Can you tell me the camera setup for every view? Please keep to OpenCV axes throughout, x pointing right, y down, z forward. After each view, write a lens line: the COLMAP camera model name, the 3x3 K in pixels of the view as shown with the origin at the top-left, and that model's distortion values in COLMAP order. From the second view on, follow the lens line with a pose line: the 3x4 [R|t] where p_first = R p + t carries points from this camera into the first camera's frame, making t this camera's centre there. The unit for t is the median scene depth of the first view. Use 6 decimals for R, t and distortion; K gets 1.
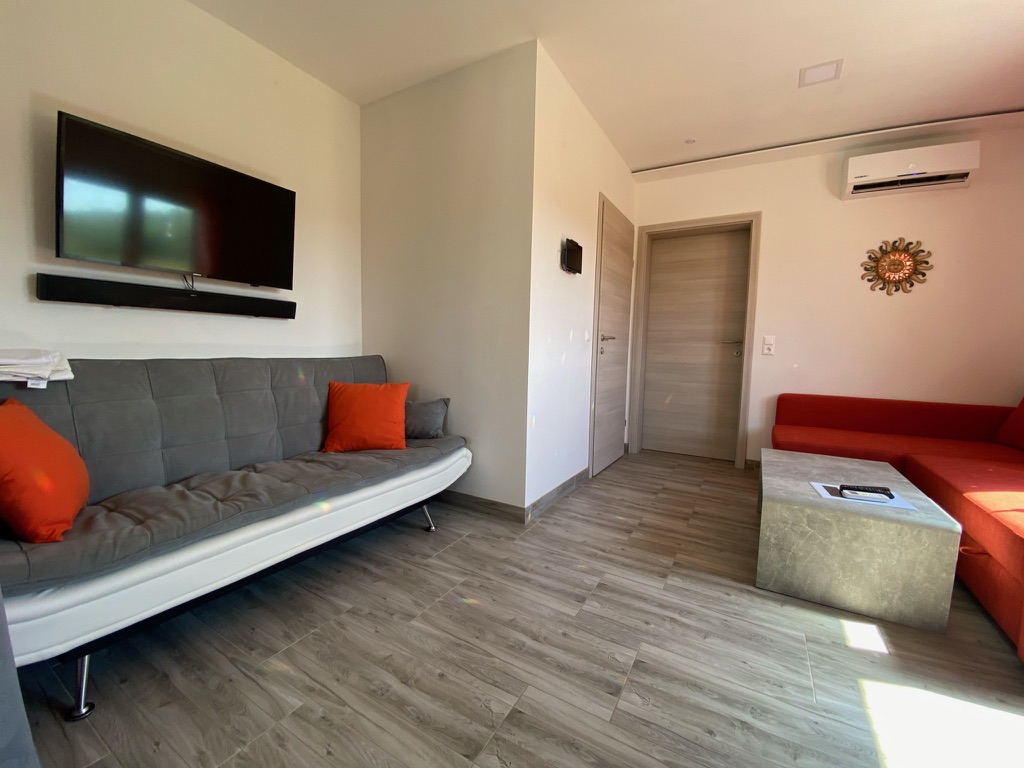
lens RADIAL K [[420.8, 0, 502.2], [0, 420.8, 377.9], [0, 0, 1]] dist [0.000975, -0.008296]
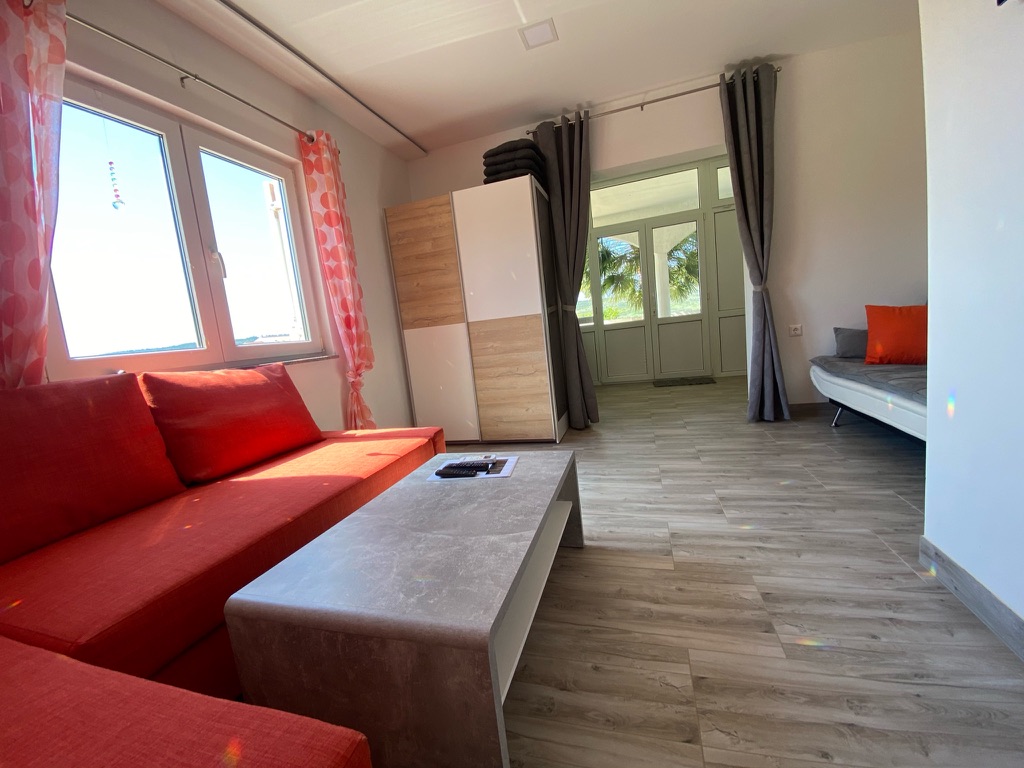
lens RADIAL K [[420.8, 0, 509.4], [0, 420.8, 386.3], [0, 0, 1]] dist [0.000975, -0.008296]
pose [[-0.965392, 0.118337, -0.232409, 0.594318], [0.072069, 0.977479, 0.198343, -0.039821], [0.250646, 0.174729, -0.952180, 1.132556]]
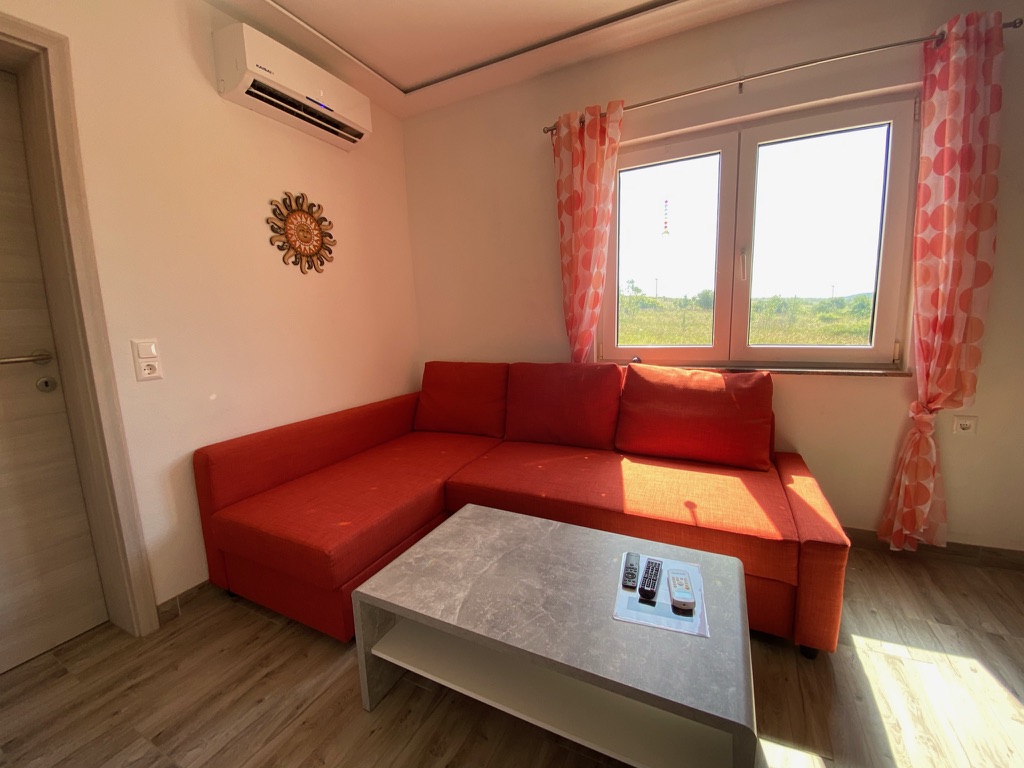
lens RADIAL K [[420.8, 0, 508.3], [0, 420.8, 381.4], [0, 0, 1]] dist [0.000975, -0.008296]
pose [[-0.092846, -0.165681, 0.981799, 0.159515], [0.103462, 0.979115, 0.175012, -0.110963], [-0.990291, 0.117828, -0.073765, 0.757921]]
